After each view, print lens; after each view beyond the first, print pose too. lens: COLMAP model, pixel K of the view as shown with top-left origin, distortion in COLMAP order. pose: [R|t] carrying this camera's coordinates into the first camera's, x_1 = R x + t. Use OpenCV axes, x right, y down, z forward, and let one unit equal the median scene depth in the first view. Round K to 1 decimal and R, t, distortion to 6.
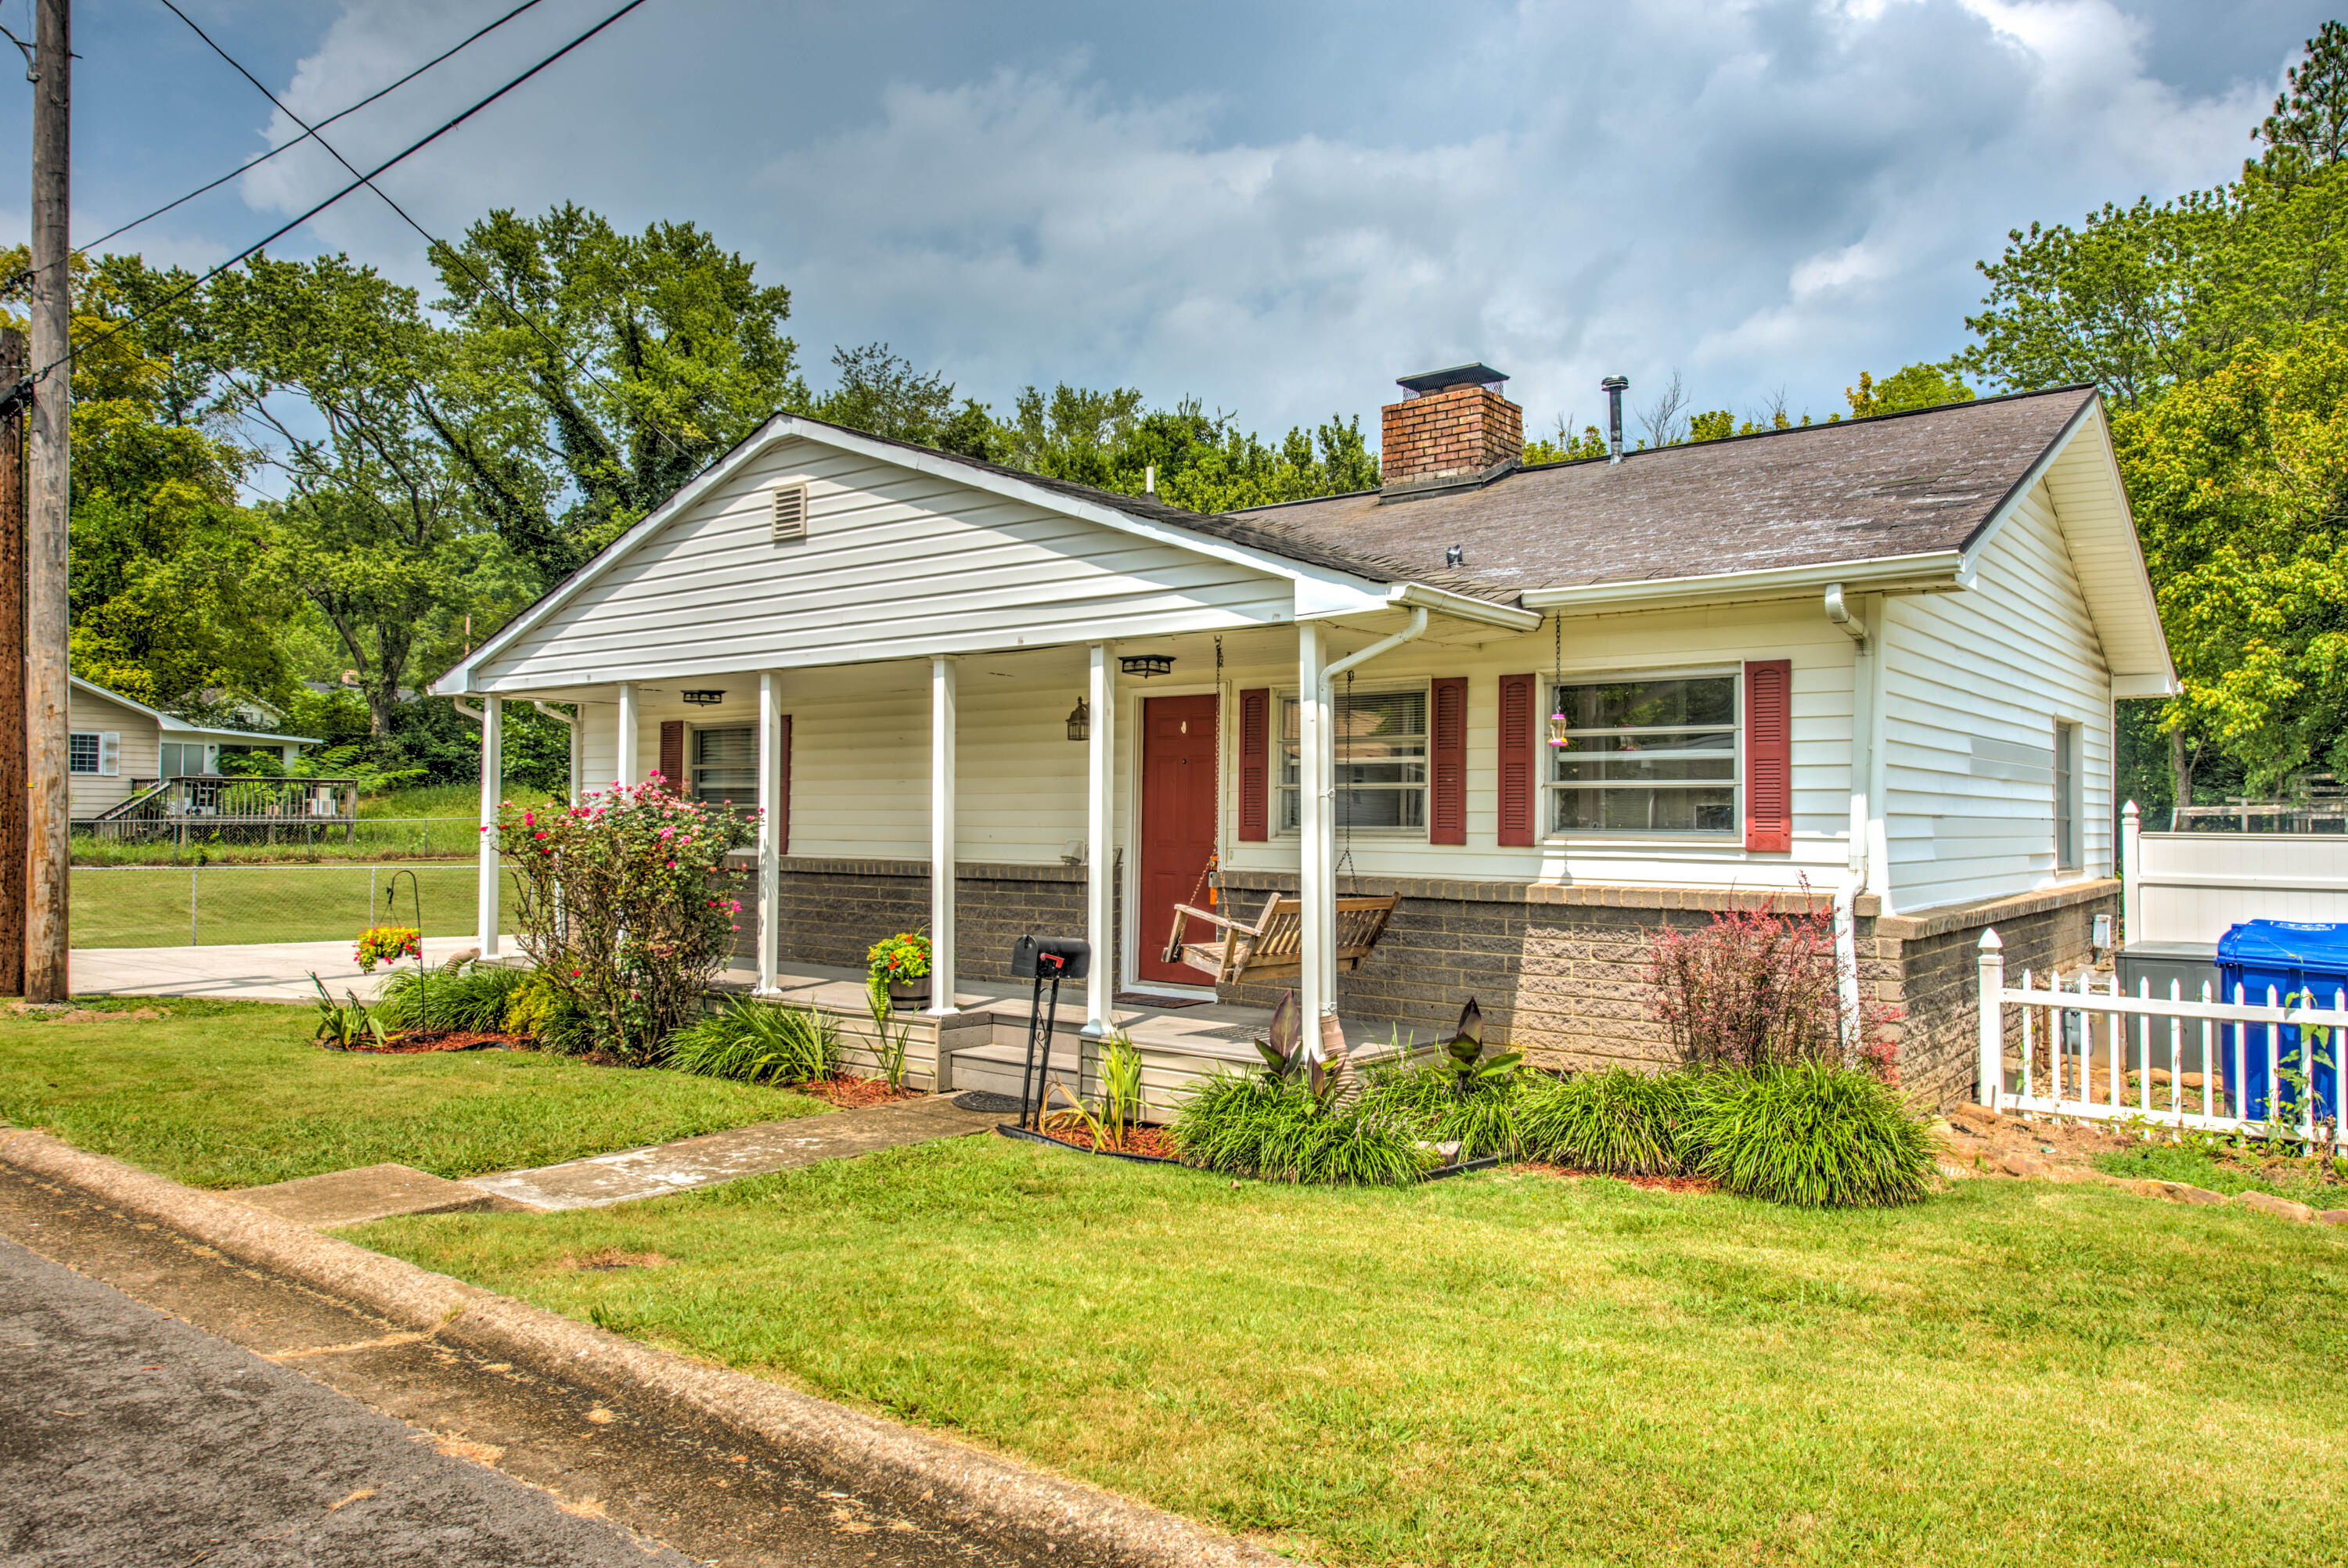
lens RADIAL K [[1632.4, 0, 1169.8], [0, 1632.4, 783.9], [0, 0, 1]] dist [-0.029870, 0.000436]
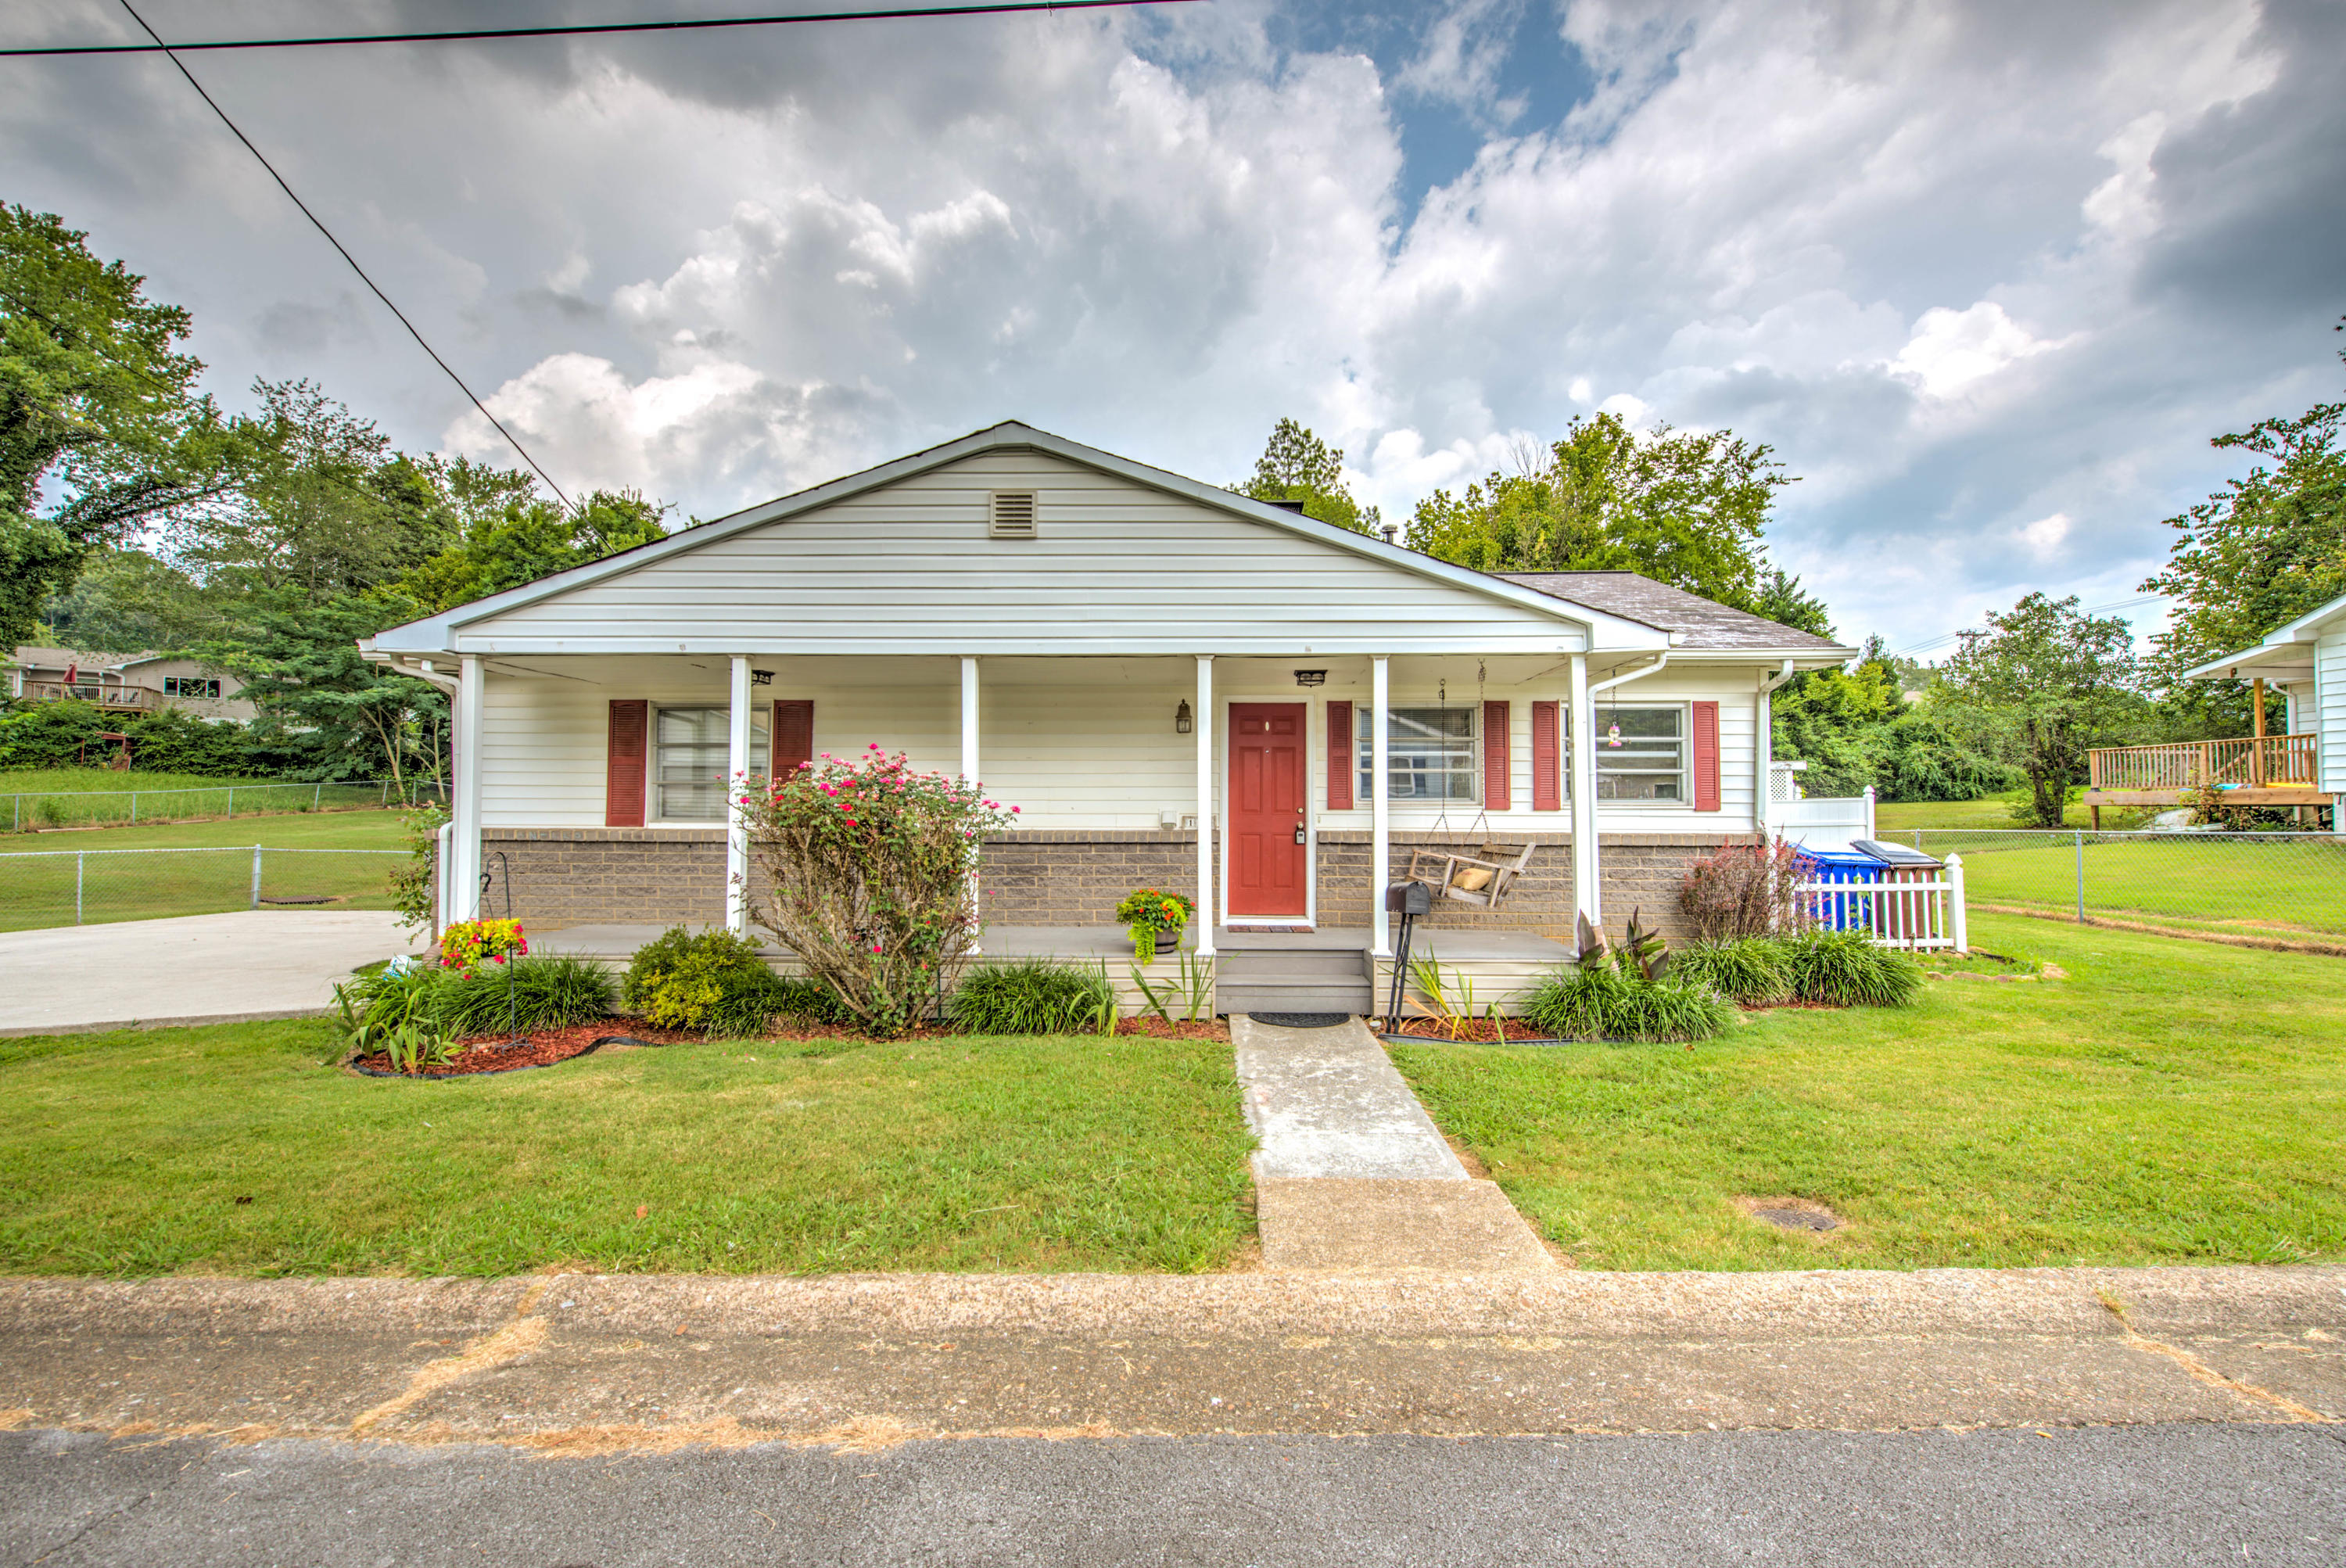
lens RADIAL K [[937.3, 0, 1173.1], [0, 937.3, 787.3], [0, 0, 1]] dist [0.001631, -0.000373]
pose [[0.783631, 0.001787, 0.621224, -0.560750], [-0.010982, 0.999879, 0.010976, 0.009051], [-0.621129, -0.015423, 0.783556, 0.457571]]
